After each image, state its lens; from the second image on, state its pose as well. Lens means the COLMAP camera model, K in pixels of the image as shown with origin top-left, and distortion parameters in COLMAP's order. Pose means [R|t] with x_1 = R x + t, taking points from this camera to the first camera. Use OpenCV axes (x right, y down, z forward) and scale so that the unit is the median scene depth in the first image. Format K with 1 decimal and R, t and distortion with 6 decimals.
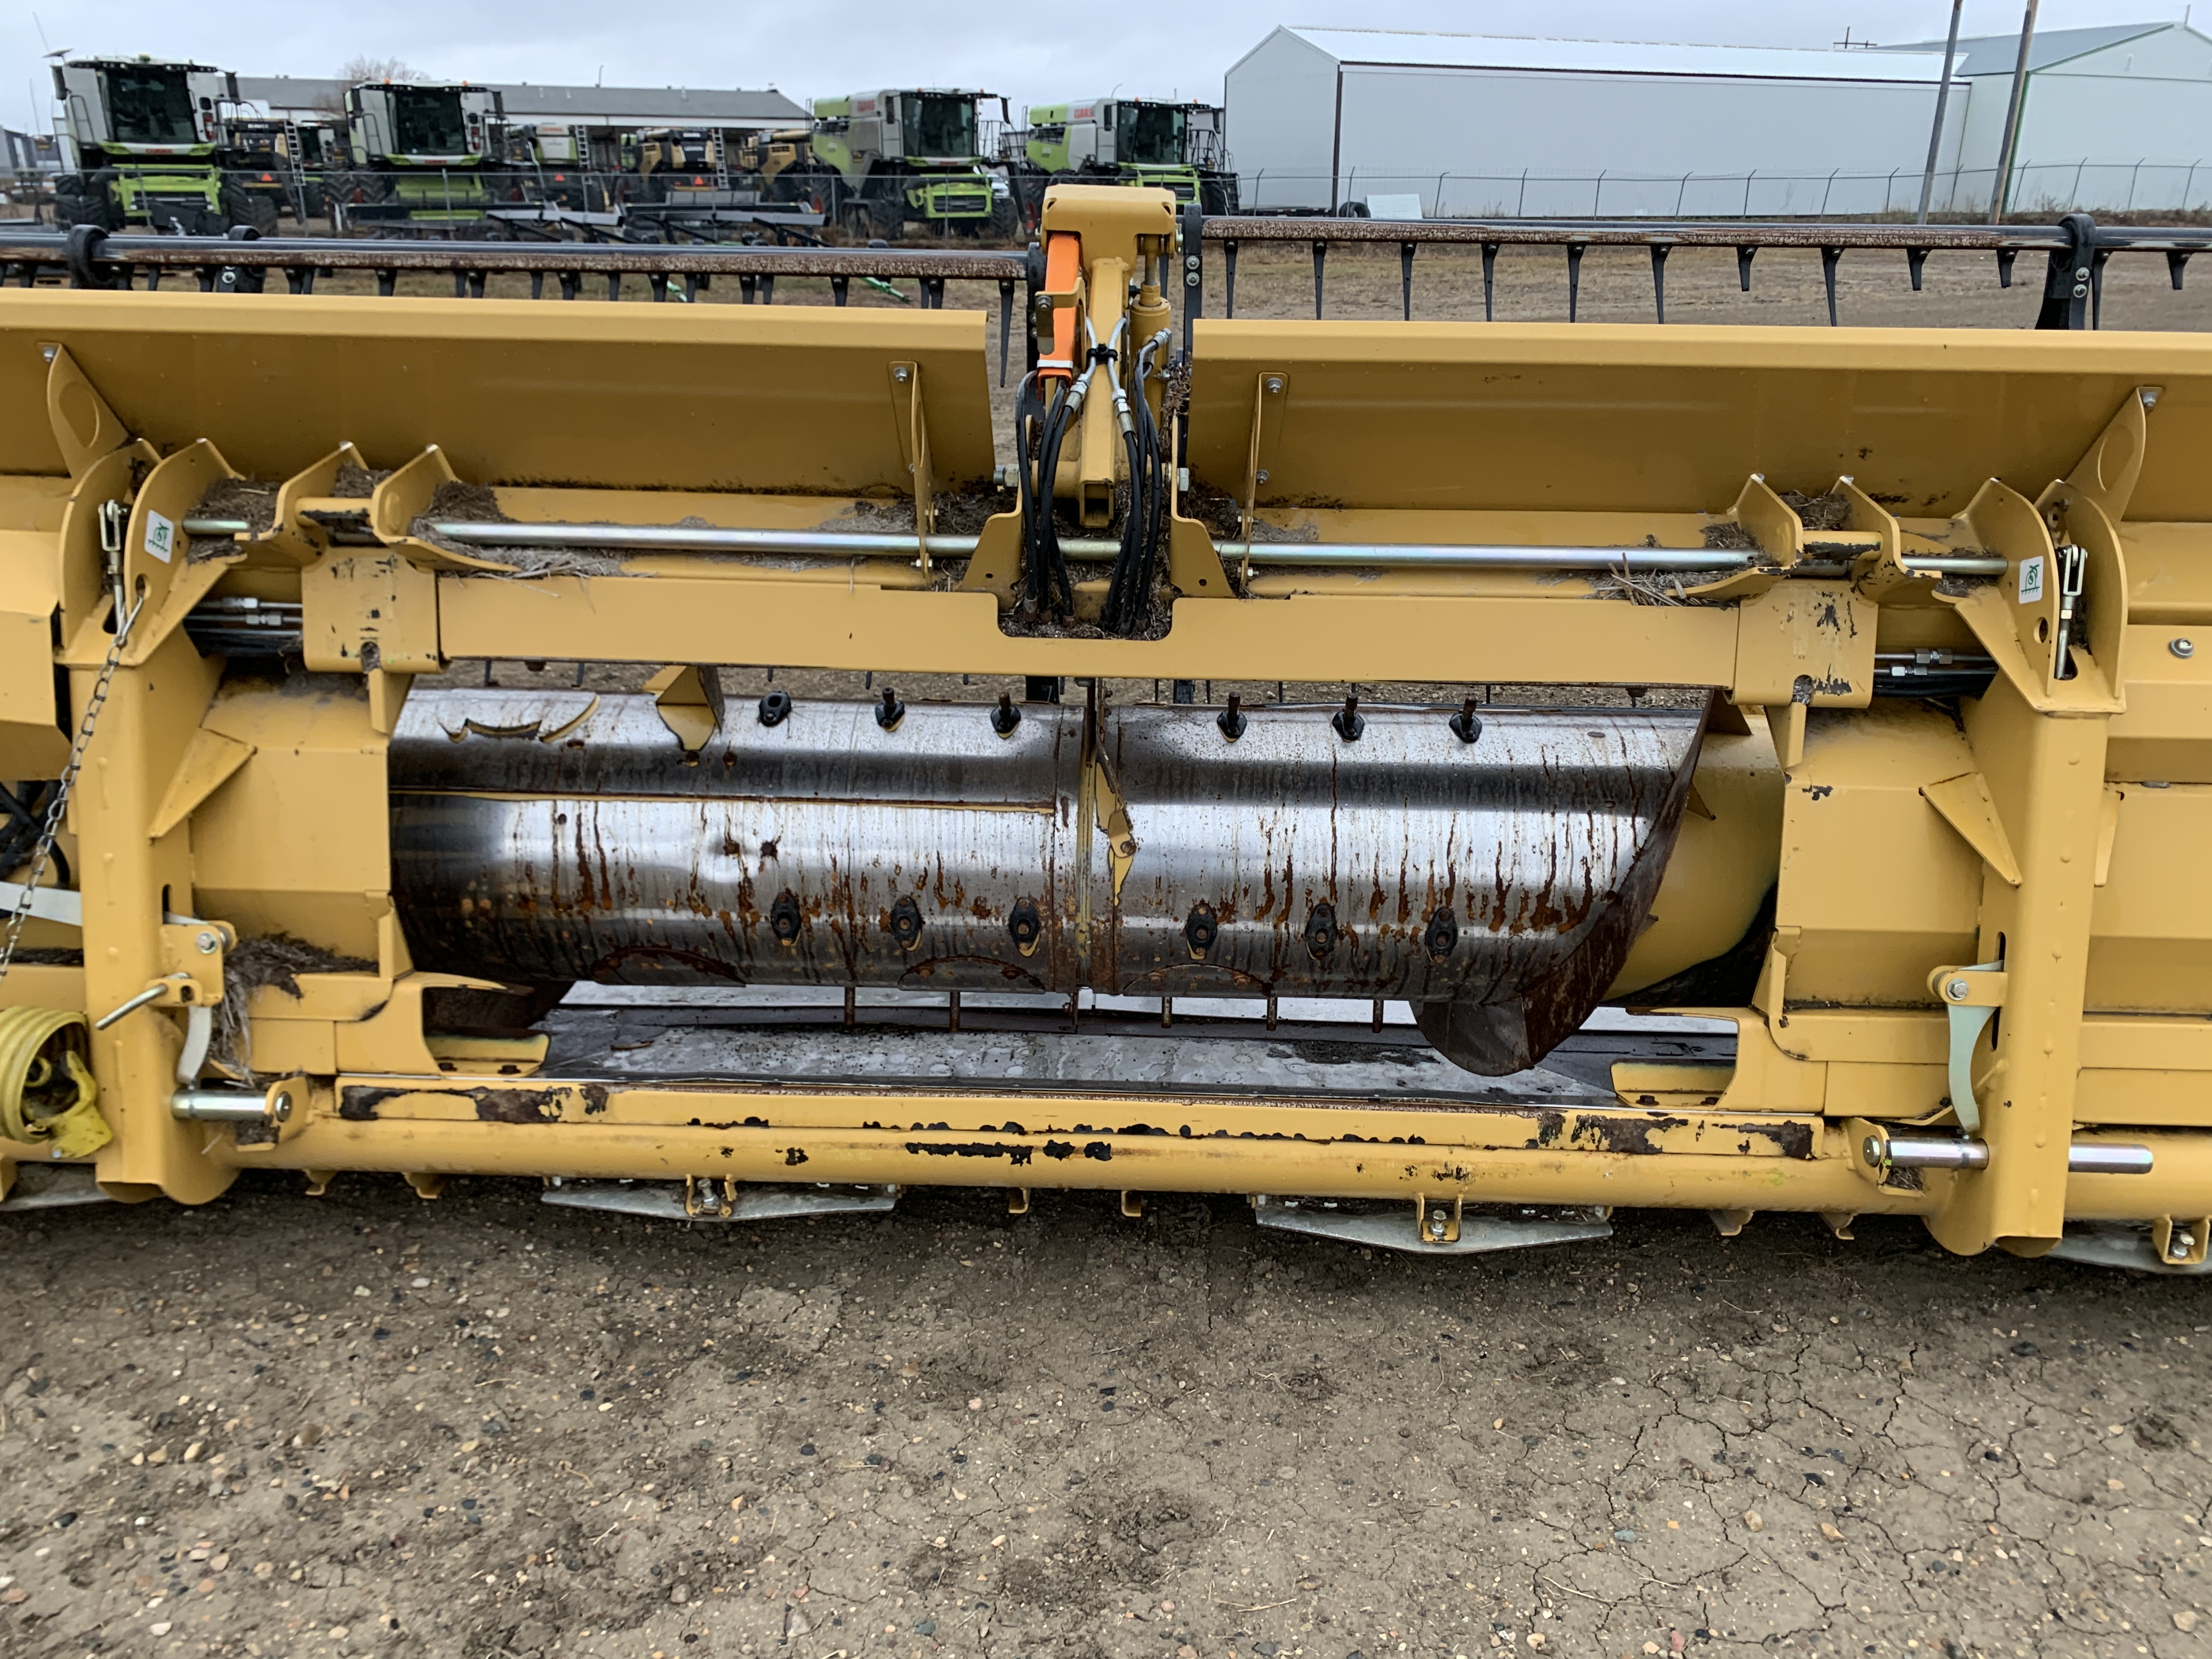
lens RADIAL K [[1668.3, 0, 1103.5], [0, 1668.3, 827.5], [0, 0, 1]] dist [0.060839, -0.057998]
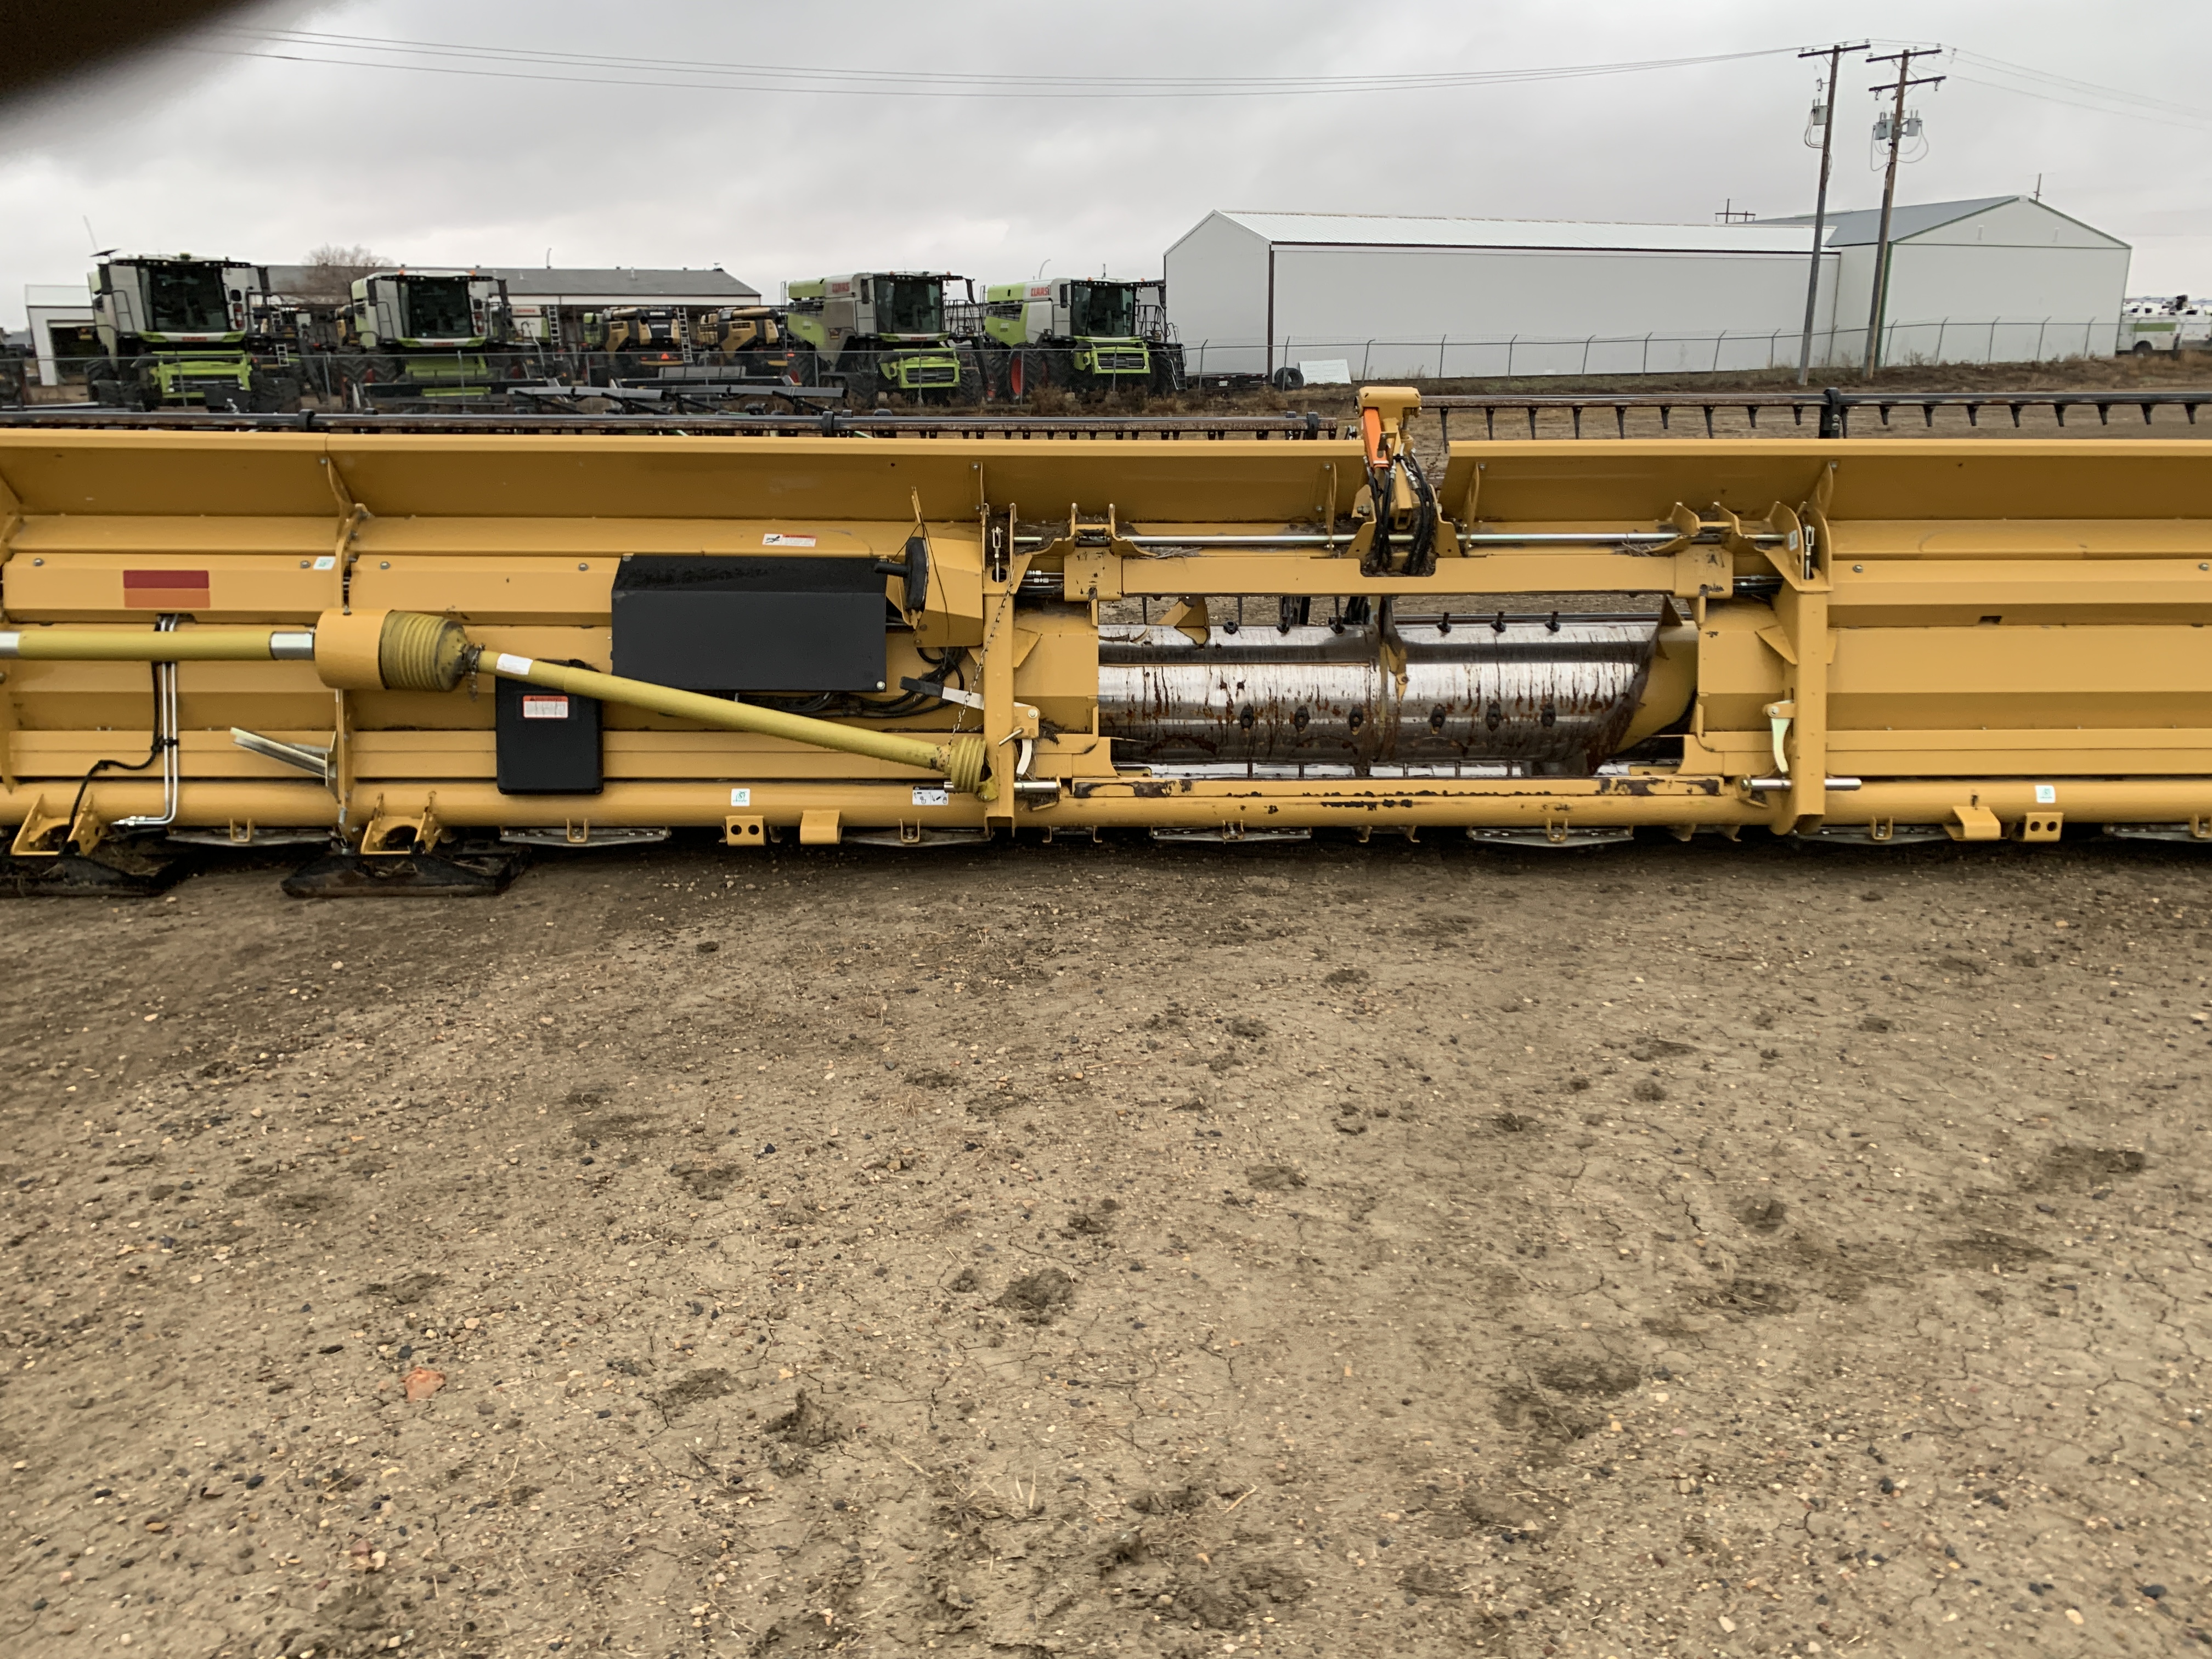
lens RADIAL K [[1668.3, 0, 1099.8], [0, 1668.3, 853.2], [0, 0, 1]] dist [0.060839, -0.057998]
pose [[0.998938, -0.026530, 0.037677, -0.465552], [0.029248, 0.996866, -0.073506, 0.381096], [-0.035608, 0.074530, 0.996583, -1.137935]]
